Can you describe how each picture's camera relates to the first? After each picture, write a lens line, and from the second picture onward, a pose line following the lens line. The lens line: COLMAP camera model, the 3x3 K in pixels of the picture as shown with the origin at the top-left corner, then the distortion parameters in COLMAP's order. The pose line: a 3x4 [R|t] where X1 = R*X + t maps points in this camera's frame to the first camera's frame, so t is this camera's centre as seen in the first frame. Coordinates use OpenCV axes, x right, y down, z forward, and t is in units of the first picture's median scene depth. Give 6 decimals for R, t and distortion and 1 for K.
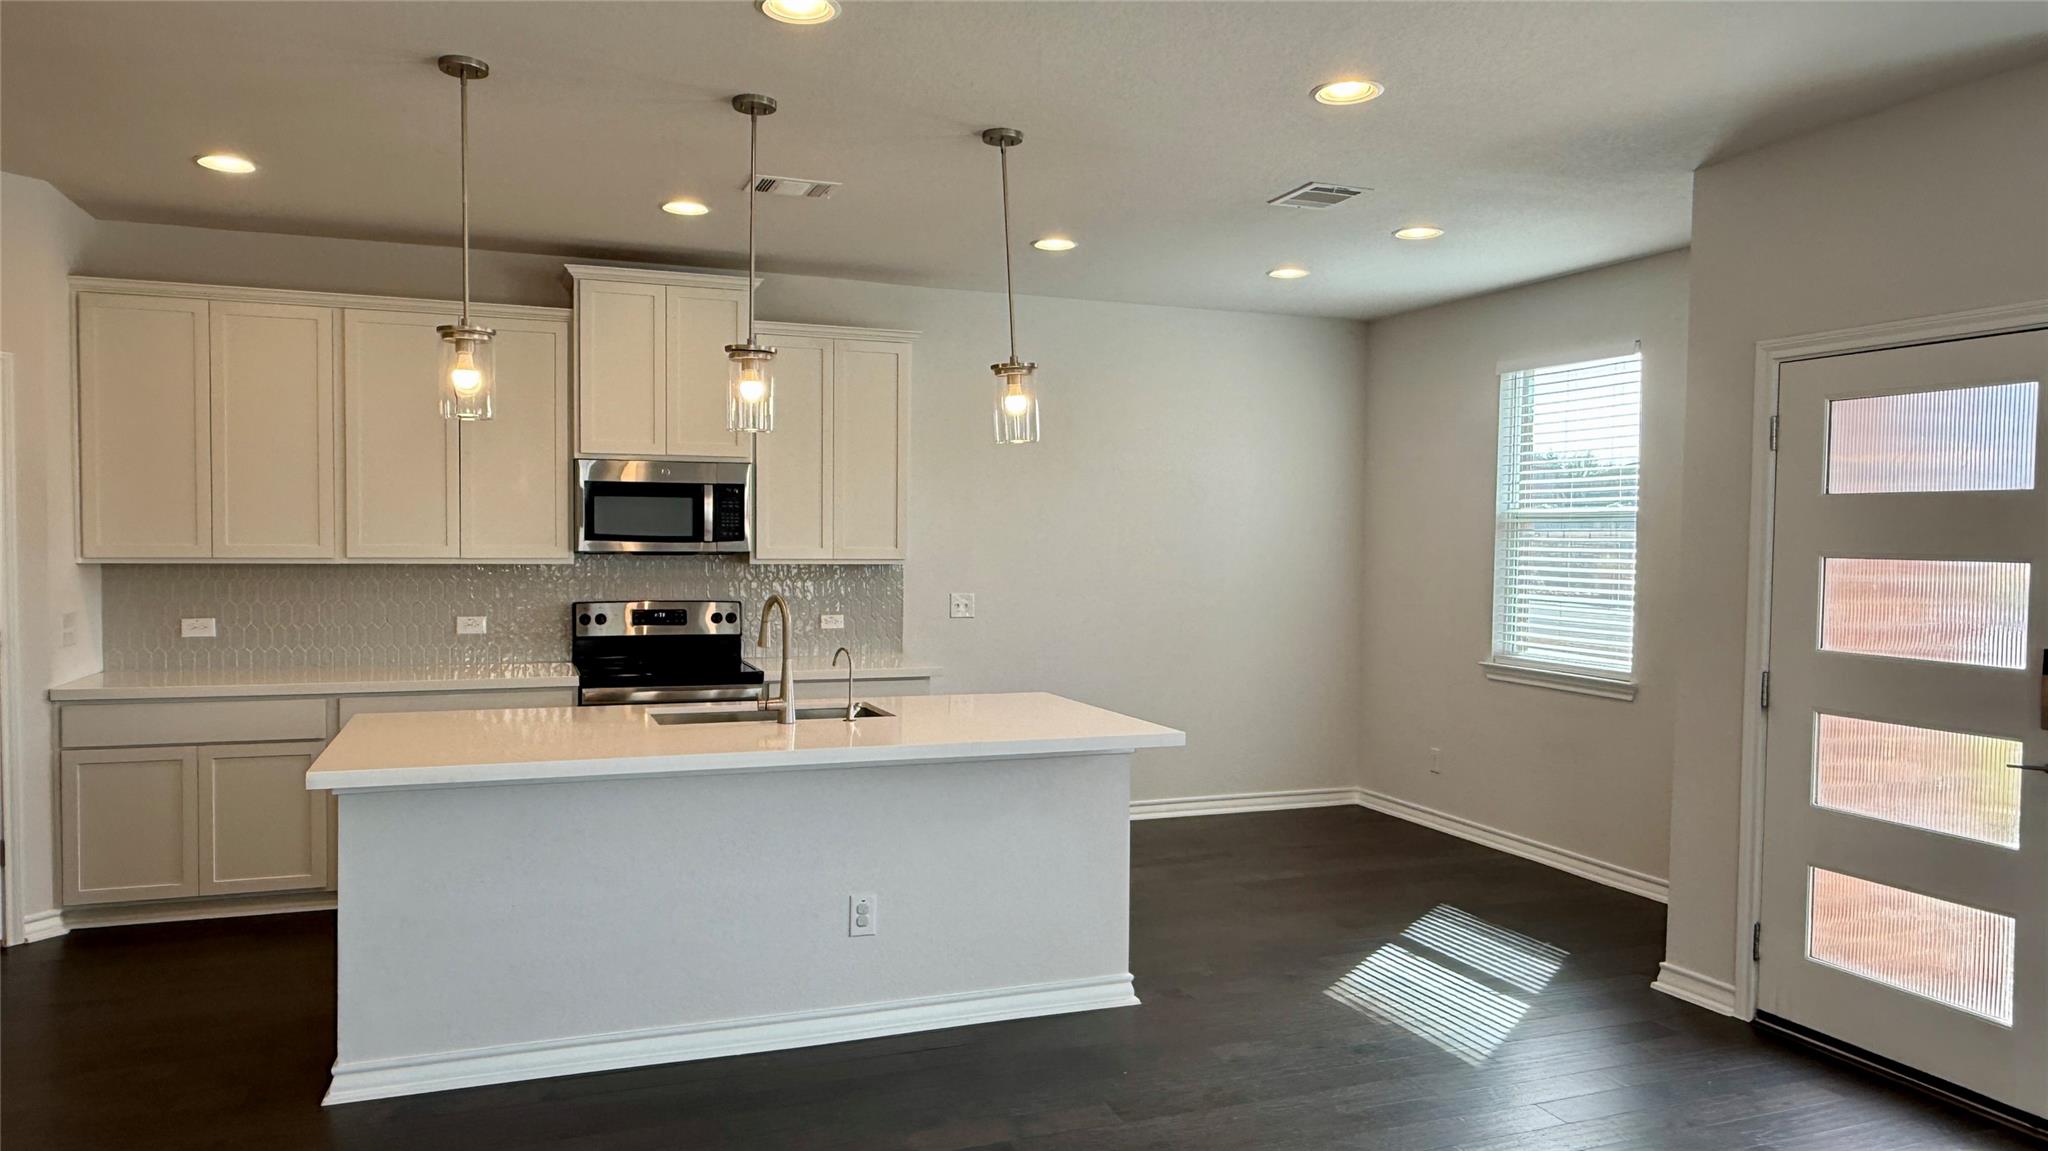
lens RADIAL K [[1354.6, 0, 1009.0], [0, 1354.6, 584.0], [0, 0, 1]] dist [-0.000935, 0.002353]
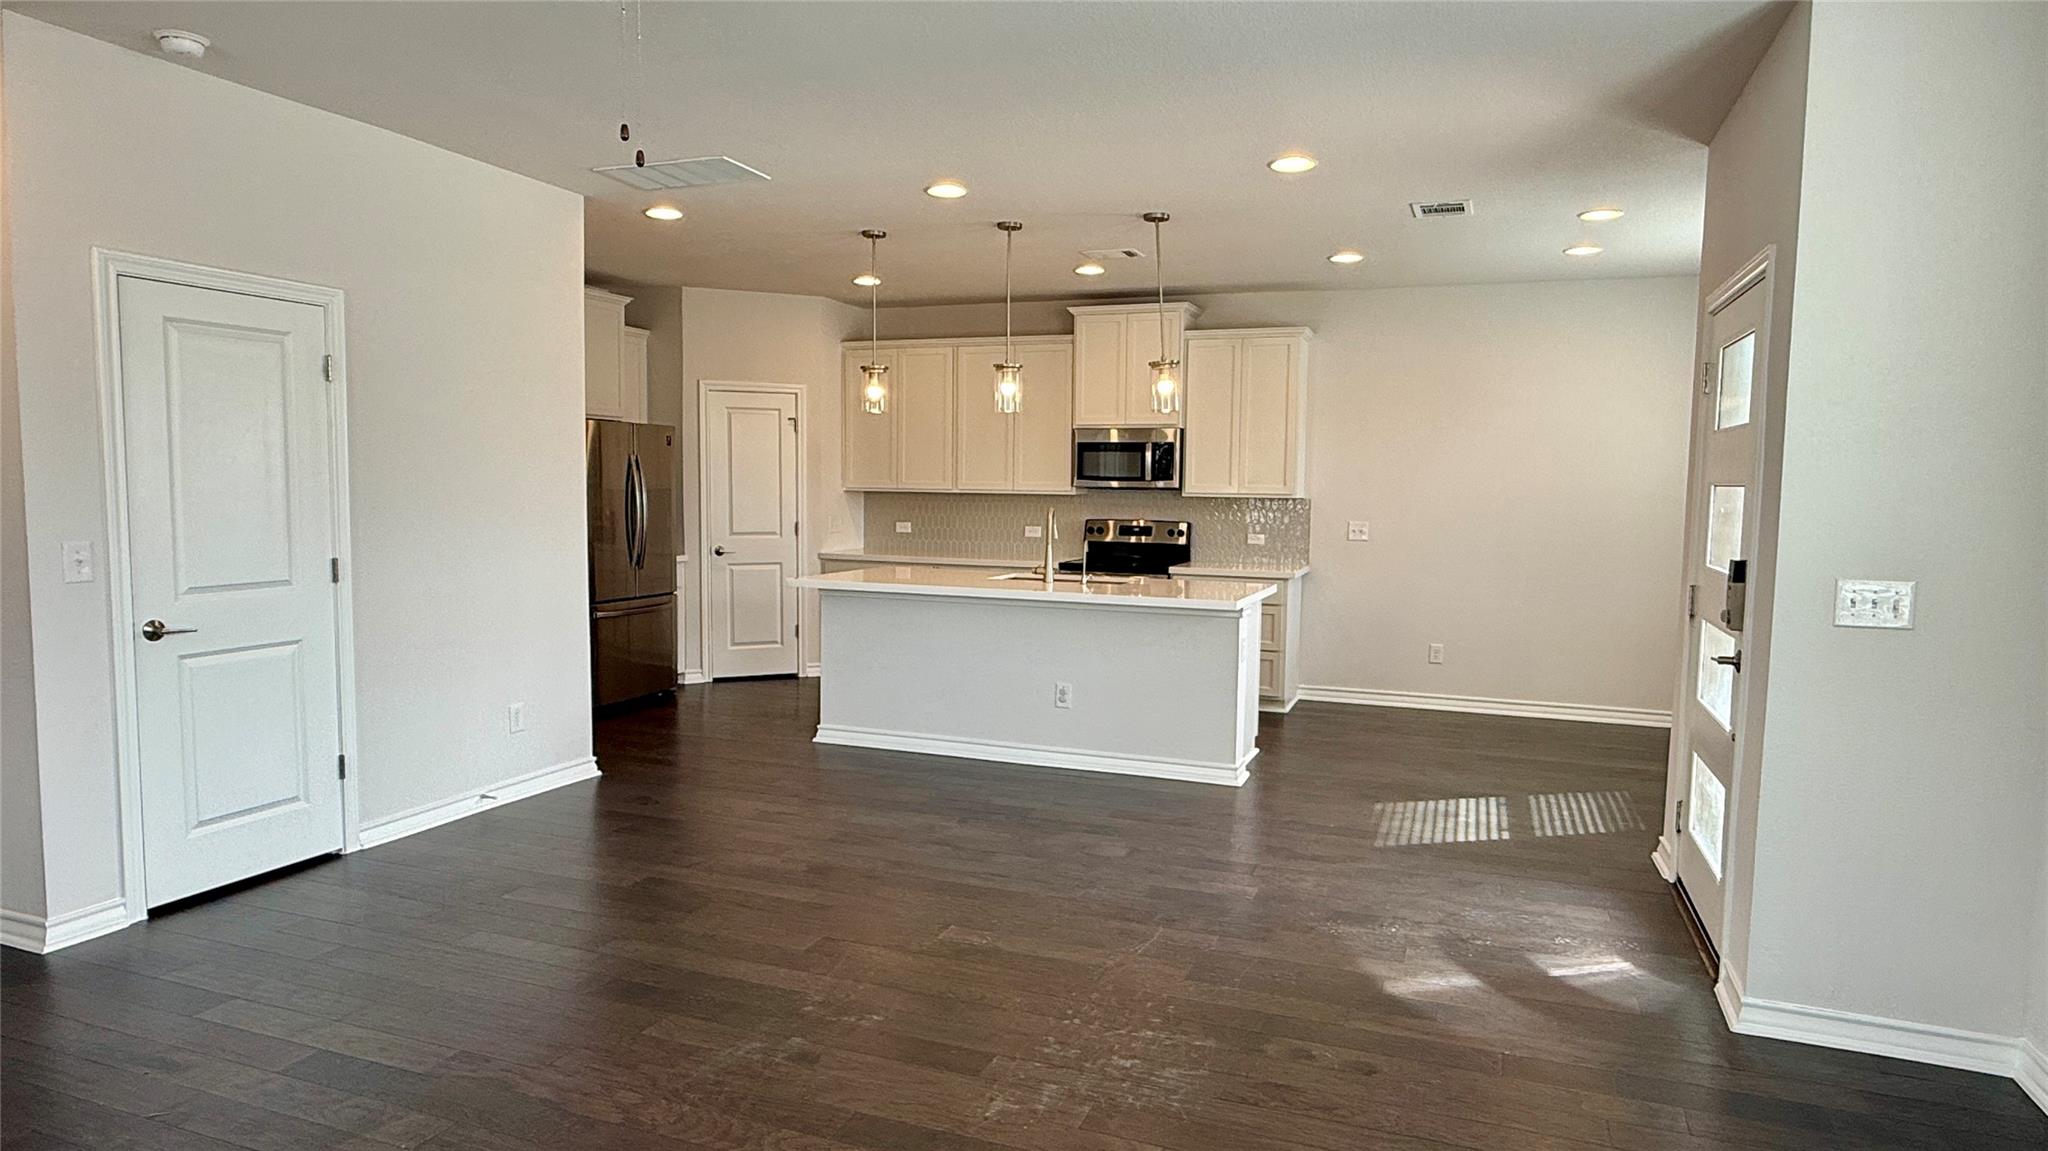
lens RADIAL K [[1208.4, 0, 1016.2], [0, 1208.4, 579.7], [0, 0, 1]] dist [0.001677, -0.000169]
pose [[0.744245, 0.054658, -0.665666, 0.604894], [-0.031260, 0.998404, 0.047030, 0.021463], [0.667174, -0.014193, 0.744766, -0.117677]]
